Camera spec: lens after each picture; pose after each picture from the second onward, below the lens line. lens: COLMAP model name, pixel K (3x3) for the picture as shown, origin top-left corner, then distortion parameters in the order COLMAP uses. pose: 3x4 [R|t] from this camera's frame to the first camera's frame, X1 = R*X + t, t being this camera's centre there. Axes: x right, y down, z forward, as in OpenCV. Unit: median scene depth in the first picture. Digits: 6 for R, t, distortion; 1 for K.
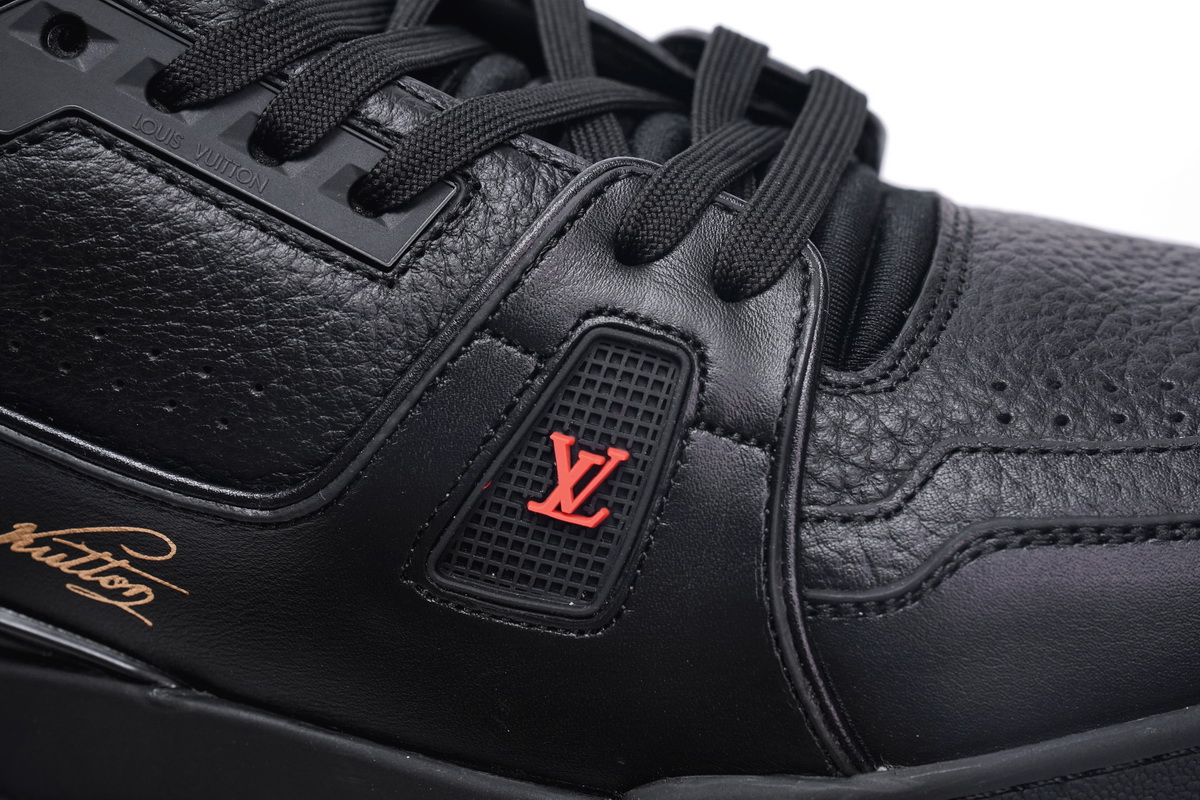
lens RADIAL K [[2328.6, 0, 580.1], [0, 2328.6, 399.7], [0, 0, 1]] dist [0.185491, 0.318051]
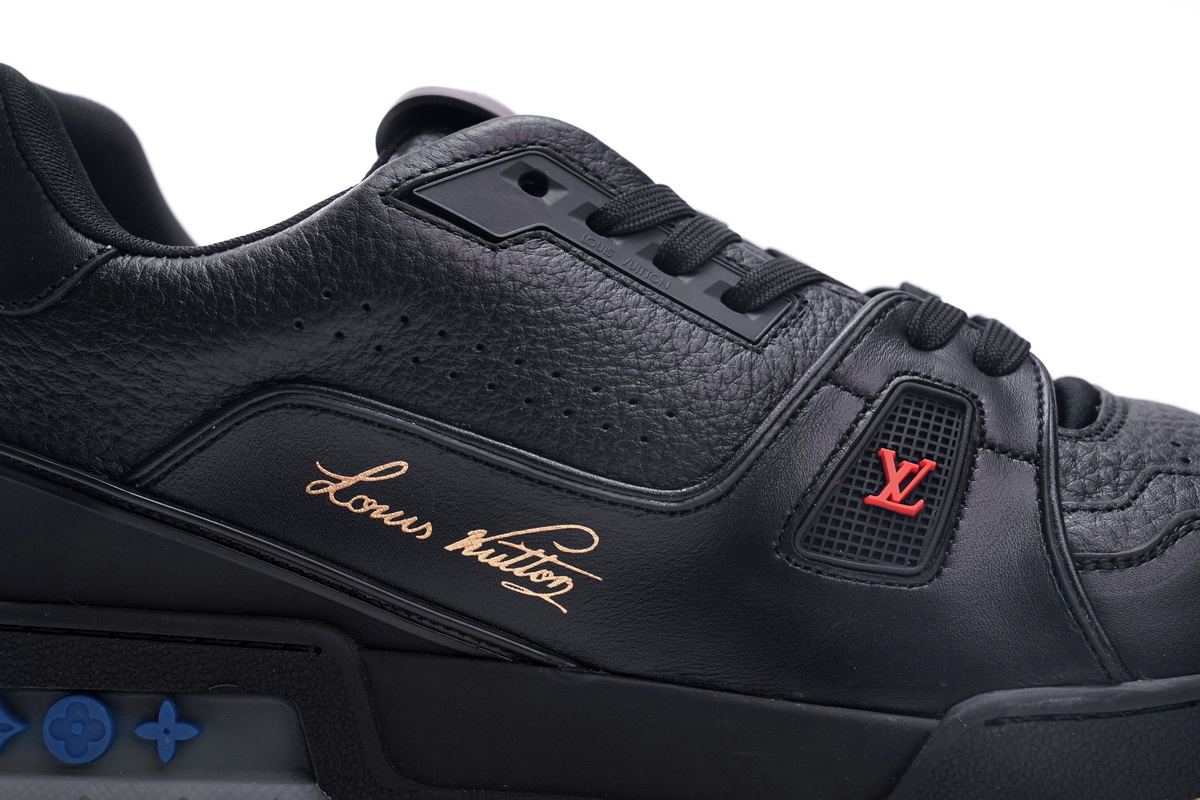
lens RADIAL K [[2328.6, 0, 580.1], [0, 2328.6, 399.7], [0, 0, 1]] dist [0.185491, 0.318051]
pose [[0.983193, 0.049245, 0.175805, -0.435302], [0.025989, 0.915378, -0.401755, 0.543287], [-0.180712, 0.399571, 0.898713, -0.239654]]
